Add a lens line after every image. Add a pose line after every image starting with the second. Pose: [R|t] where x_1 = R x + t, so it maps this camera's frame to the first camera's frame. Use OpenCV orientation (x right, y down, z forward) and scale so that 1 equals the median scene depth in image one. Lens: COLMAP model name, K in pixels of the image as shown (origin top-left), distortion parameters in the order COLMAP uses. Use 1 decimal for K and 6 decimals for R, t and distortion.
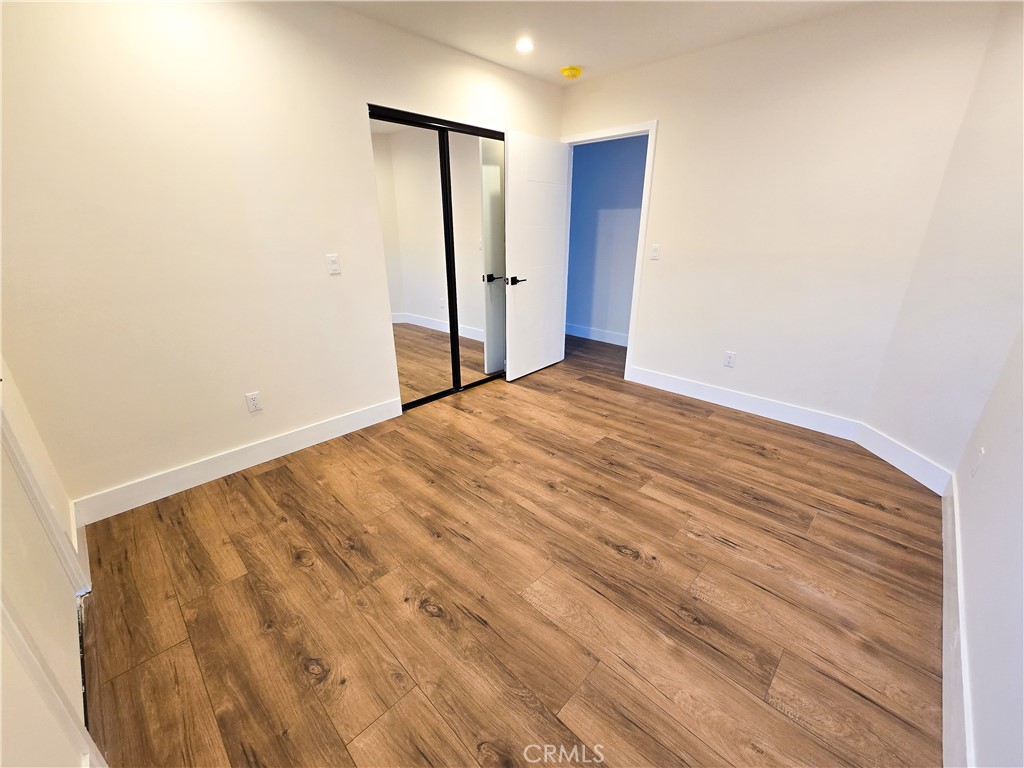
lens RADIAL K [[418.1, 0, 515.9], [0, 418.1, 385.2], [0, 0, 1]] dist [-0.000663, -0.000652]
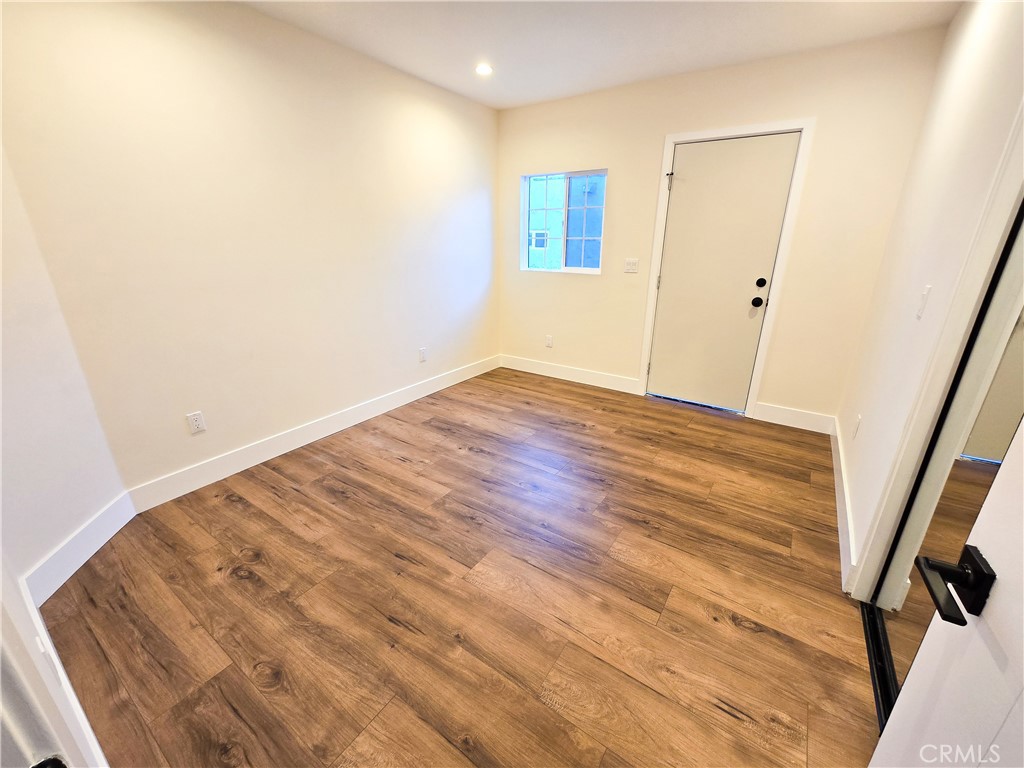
lens RADIAL K [[418.1, 0, 515.9], [0, 418.1, 385.2], [0, 0, 1]] dist [-0.000663, -0.000652]
pose [[-0.984541, 0.055140, -0.166246, 0.300227], [-0.065534, 0.764244, 0.641589, -0.630273], [0.162430, 0.642565, -0.748817, 1.656634]]
